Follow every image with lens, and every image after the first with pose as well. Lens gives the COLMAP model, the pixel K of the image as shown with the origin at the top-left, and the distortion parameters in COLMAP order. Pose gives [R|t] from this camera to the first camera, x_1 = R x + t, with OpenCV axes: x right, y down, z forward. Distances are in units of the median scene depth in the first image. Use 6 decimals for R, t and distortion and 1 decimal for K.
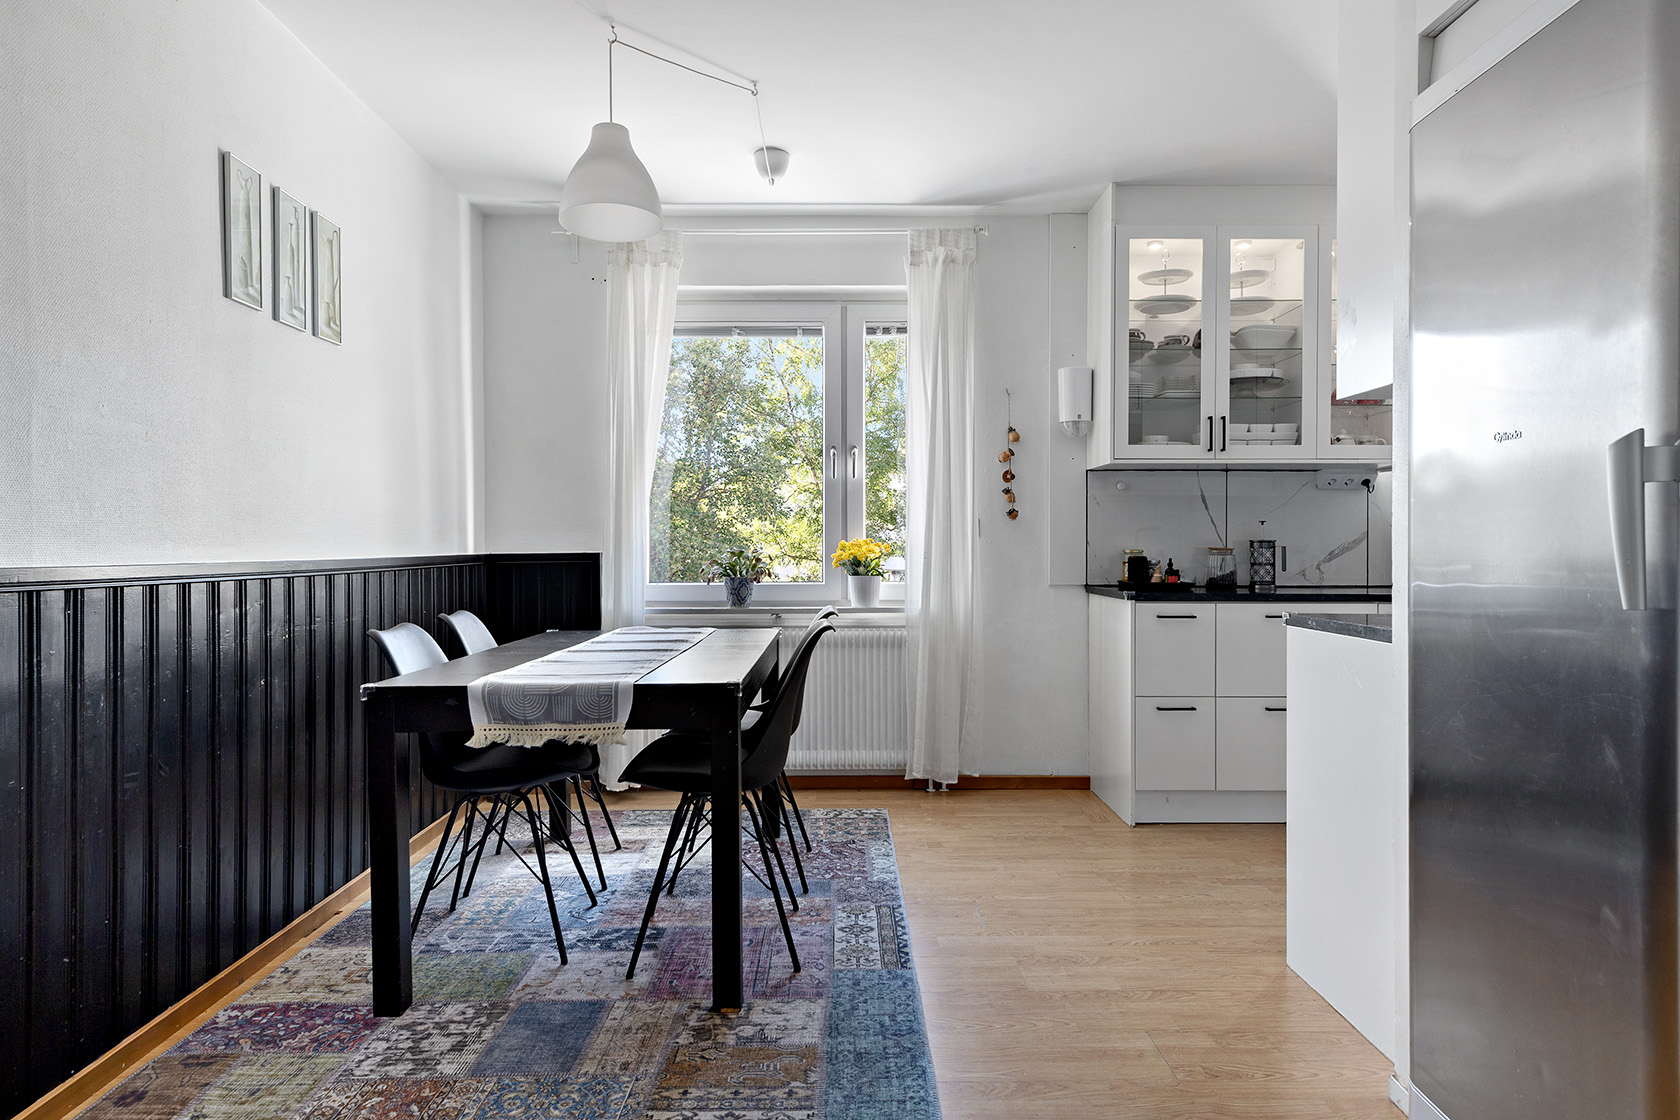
lens RADIAL K [[1009.4, 0, 840.0], [0, 1009.4, 560.0], [0, 0, 1]] dist [0.015552, -0.002898]
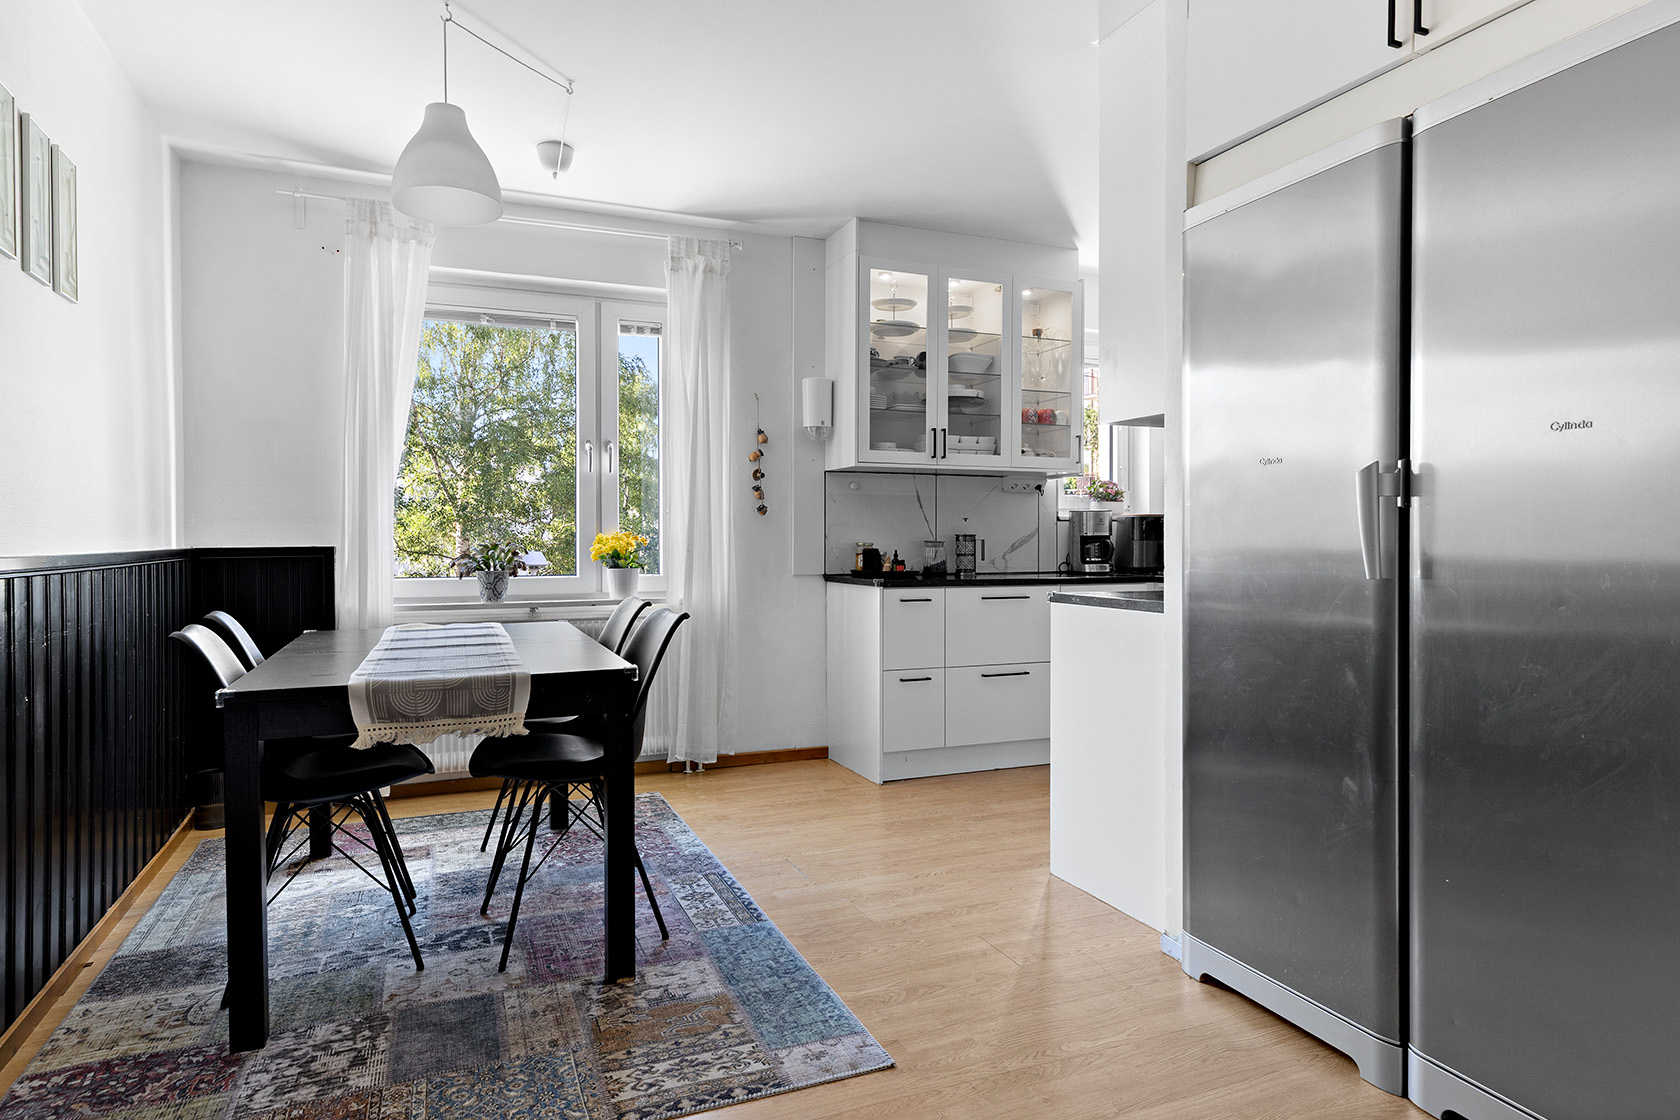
lens RADIAL K [[1009.4, 0, 840.0], [0, 1009.4, 560.0], [0, 0, 1]] dist [0.015552, -0.002898]
pose [[0.922291, -0.007627, 0.386421, -0.195787], [0.005552, 0.999964, 0.006486, 0.001970], [-0.386456, -0.003836, 0.922300, -0.034768]]
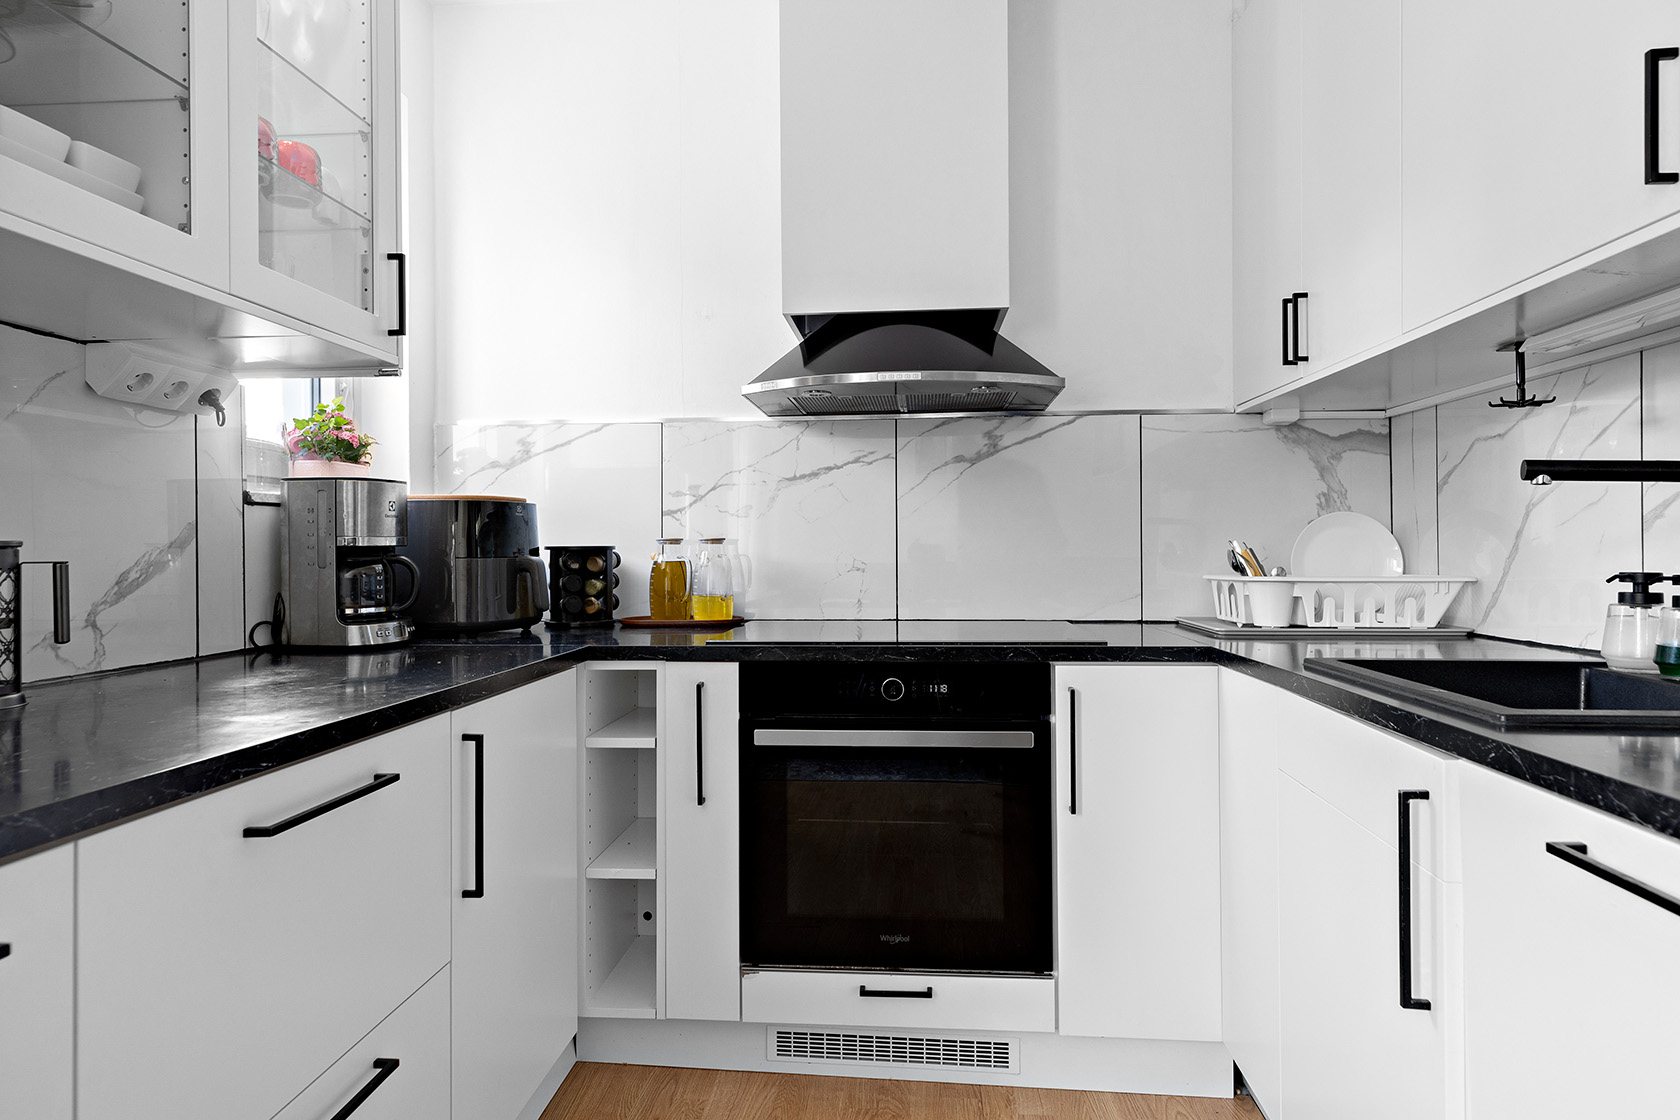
lens RADIAL K [[978.0, 0, 840.0], [0, 978.0, 560.0], [0, 0, 1]] dist [0.002892, -0.000249]
pose [[0.074675, -0.008337, 0.997173, 0.176876], [0.014710, 0.999865, 0.007258, -0.013881], [-0.997099, 0.014126, 0.074787, 0.824437]]
